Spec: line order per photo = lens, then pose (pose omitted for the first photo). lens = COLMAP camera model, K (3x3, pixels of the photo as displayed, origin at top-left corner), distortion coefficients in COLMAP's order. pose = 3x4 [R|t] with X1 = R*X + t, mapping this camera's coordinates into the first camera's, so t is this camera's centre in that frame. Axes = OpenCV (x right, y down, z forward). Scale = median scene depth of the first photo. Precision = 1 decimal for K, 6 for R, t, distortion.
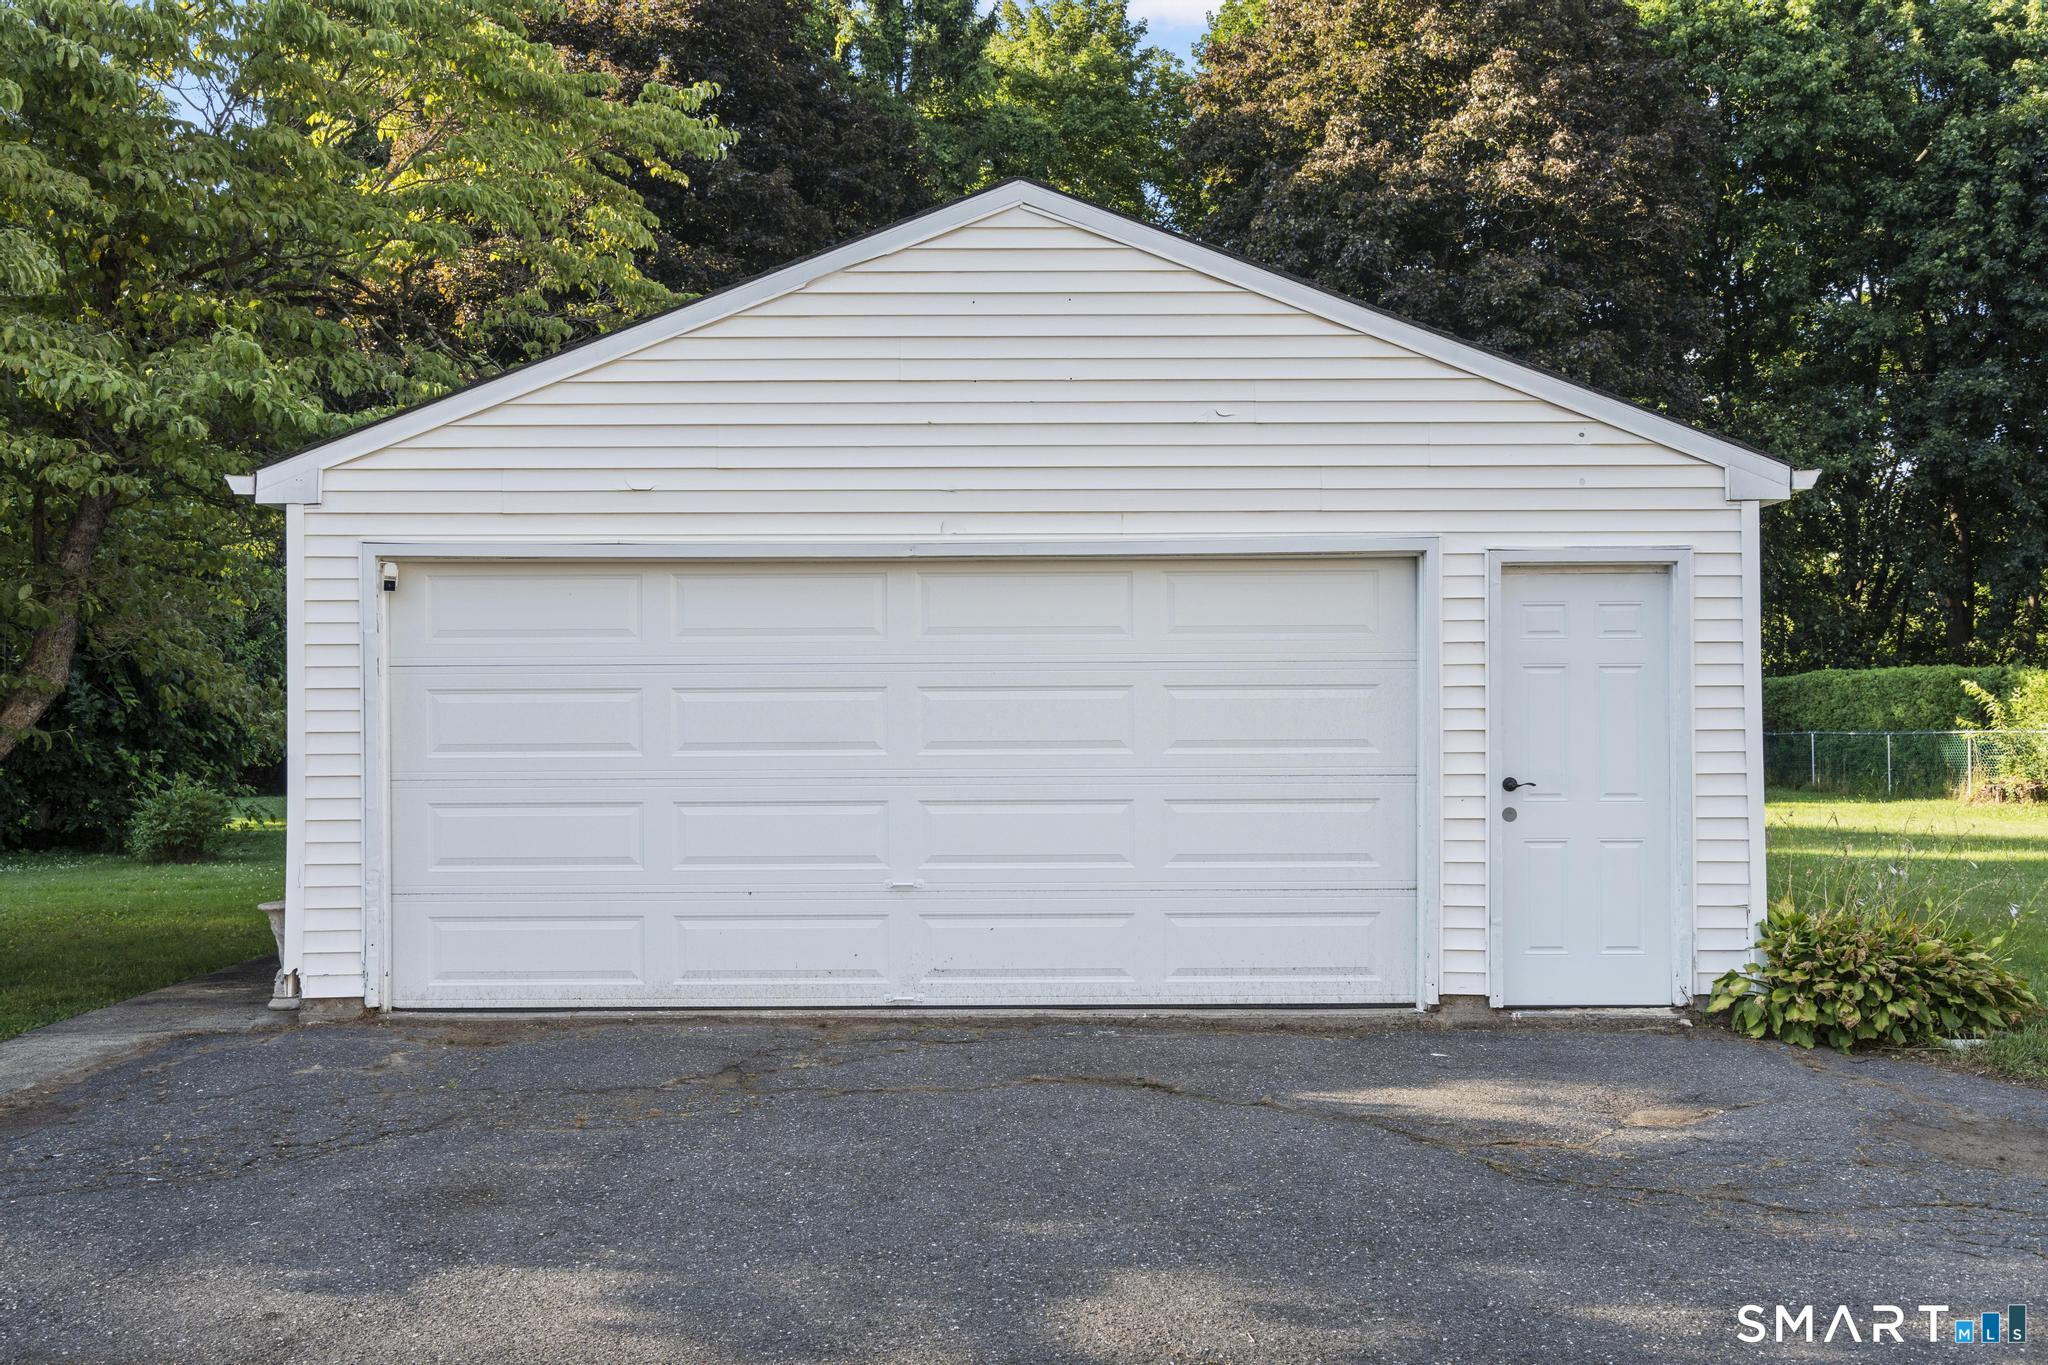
lens RADIAL K [[1733.4, 0, 1024.0], [0, 1733.4, 682.5], [0, 0, 1]] dist [0.005788, 0.004262]
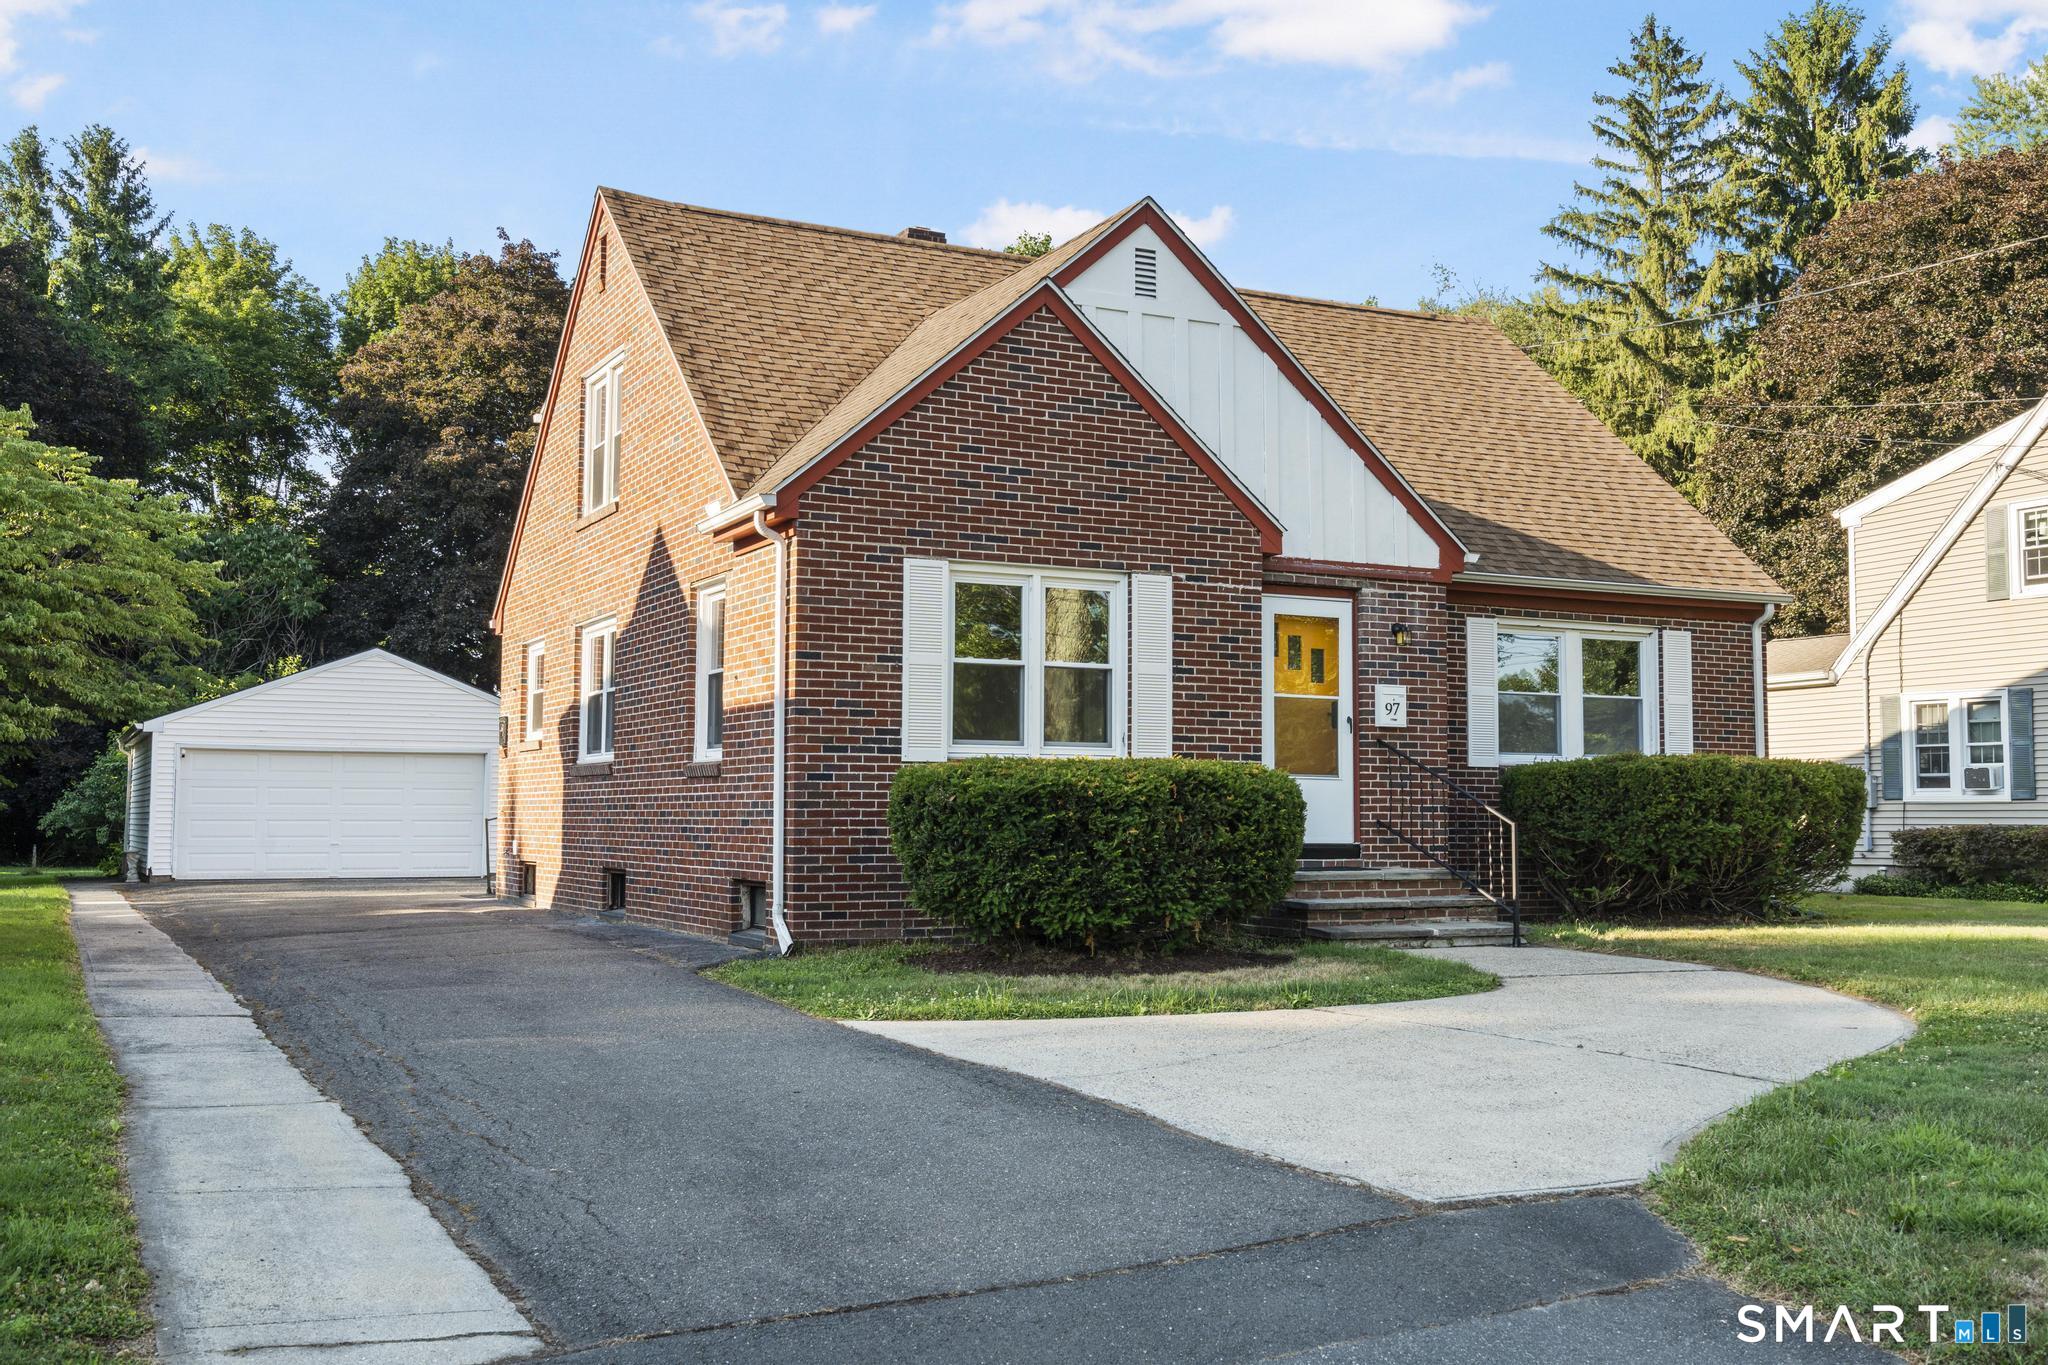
lens RADIAL K [[2015.9, 0, 1024.0], [0, 2015.9, 682.5], [0, 0, 1]] dist [-0.001521, -0.010694]
pose [[0.889884, 0.037859, 0.454614, -0.179142], [-0.010497, 0.997986, -0.062563, 0.007857], [-0.456067, 0.050902, 0.888489, -0.846224]]
